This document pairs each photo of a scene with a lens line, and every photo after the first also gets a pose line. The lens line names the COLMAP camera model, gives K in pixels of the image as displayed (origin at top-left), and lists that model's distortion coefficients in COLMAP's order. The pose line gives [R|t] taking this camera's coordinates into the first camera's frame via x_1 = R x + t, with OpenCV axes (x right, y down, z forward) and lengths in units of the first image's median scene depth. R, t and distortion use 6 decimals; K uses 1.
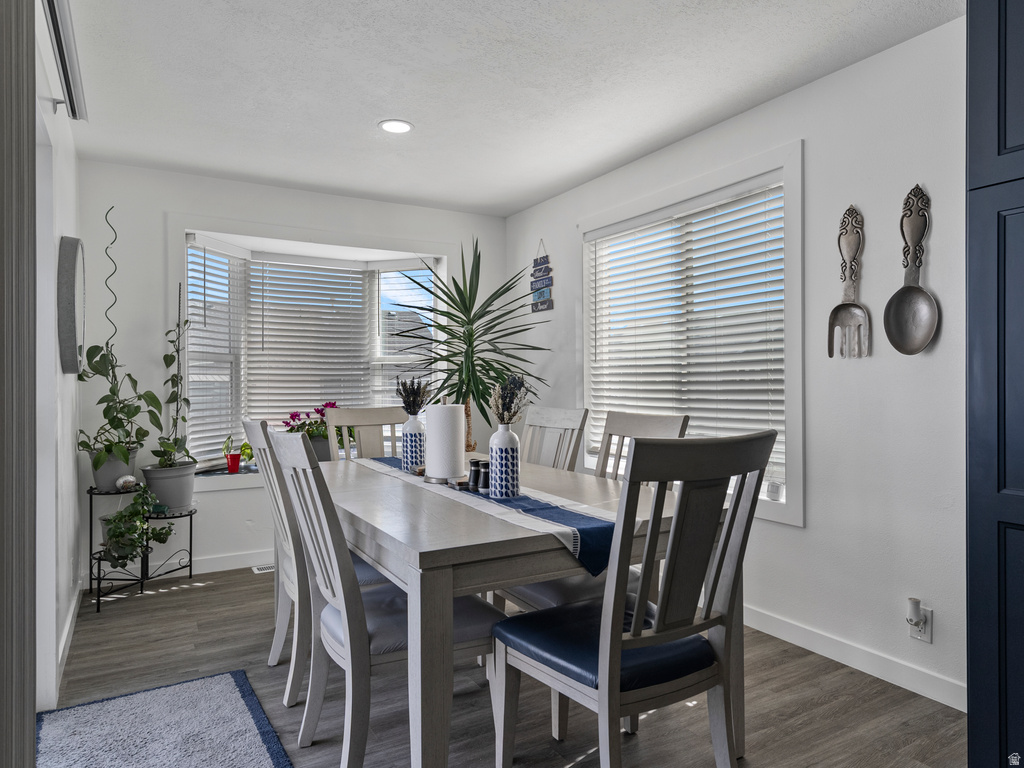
lens RADIAL K [[646.5, 0, 512.0], [0, 646.5, 384.0], [0, 0, 1]] dist [-0.046069, 0.000443]
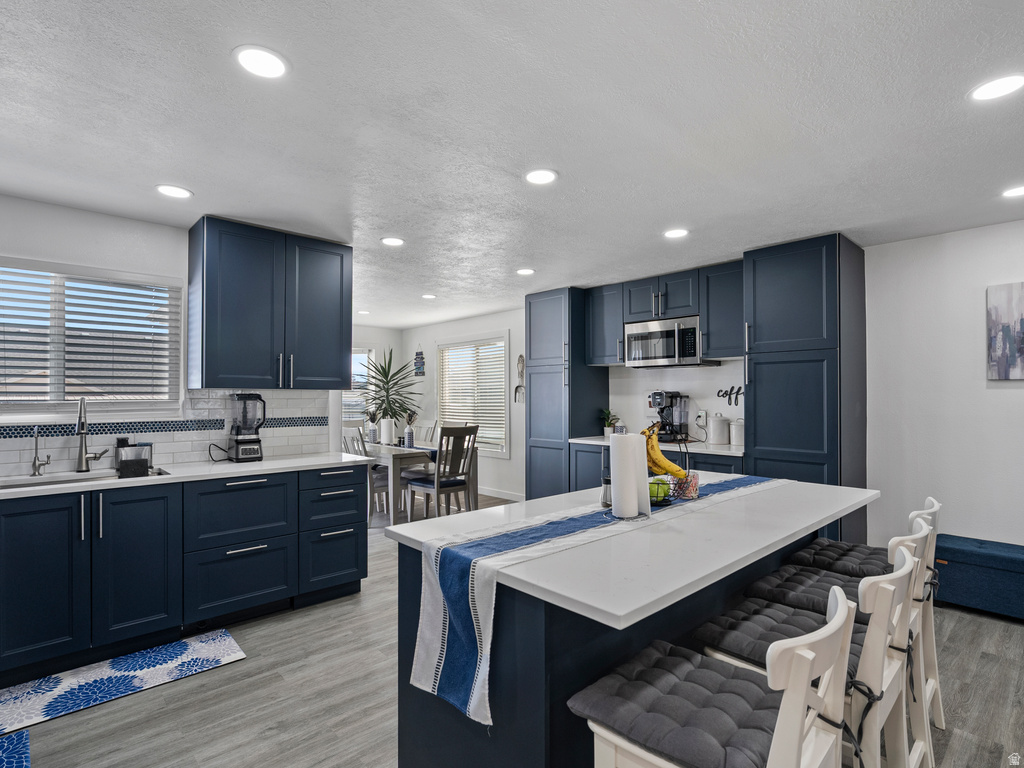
lens RADIAL K [[523.7, 0, 512.0], [0, 523.7, 384.0], [0, 0, 1]] dist [-0.022535, -0.000505]
pose [[0.974341, 0.004399, 0.225034, -0.062698], [0.002215, 0.999573, -0.029131, -0.042860], [-0.225066, 0.028882, 0.973915, -1.067749]]
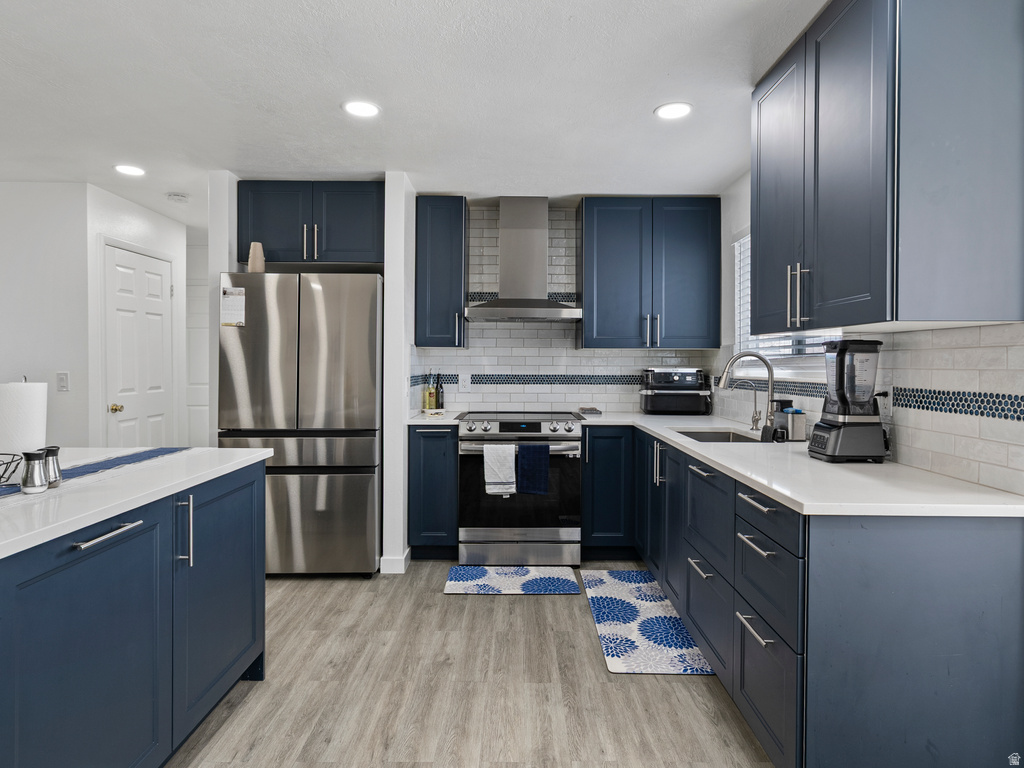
lens RADIAL K [[586.7, 0, 512.0], [0, 586.7, 384.0], [0, 0, 1]] dist [0.002289, 0.000503]
pose [[-0.503890, 0.032757, -0.863146, 0.380393], [-0.004138, 0.999178, 0.040335, -0.031551], [0.863758, 0.023896, -0.503340, 0.024617]]
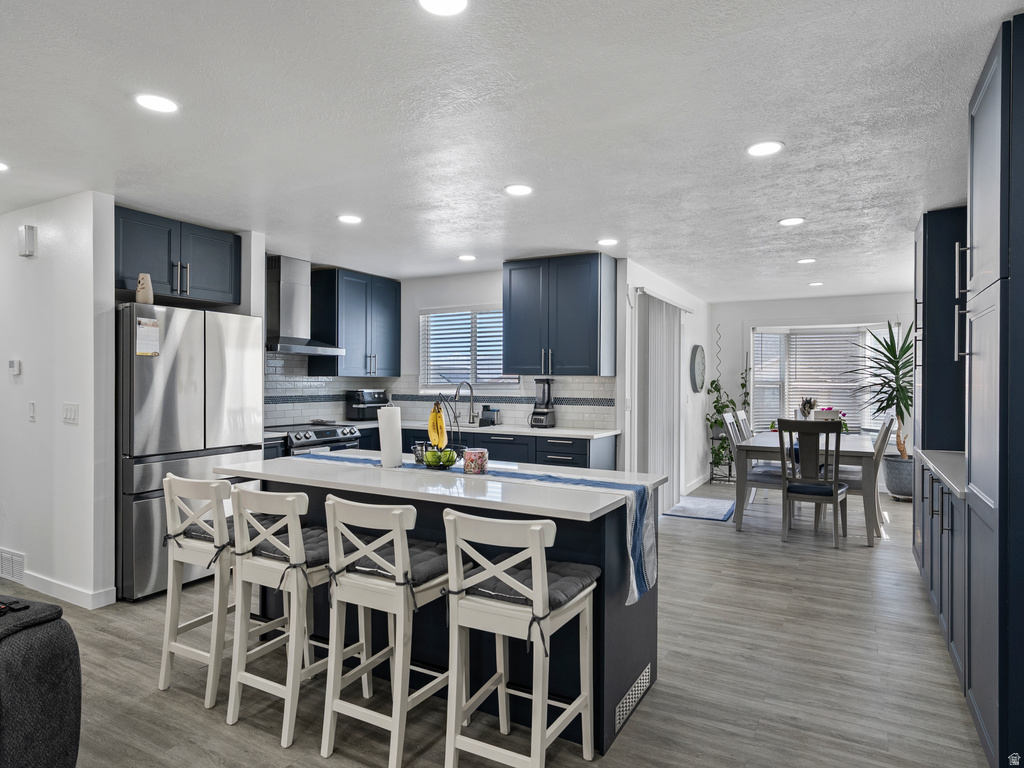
lens RADIAL K [[586.7, 0, 512.0], [0, 586.7, 384.0], [0, 0, 1]] dist [0.002289, 0.000503]
pose [[0.491951, 0.010528, -0.870559, 0.958141], [-0.011613, 0.999917, 0.005529, -0.048798], [0.870546, 0.007390, 0.492032, -0.821830]]
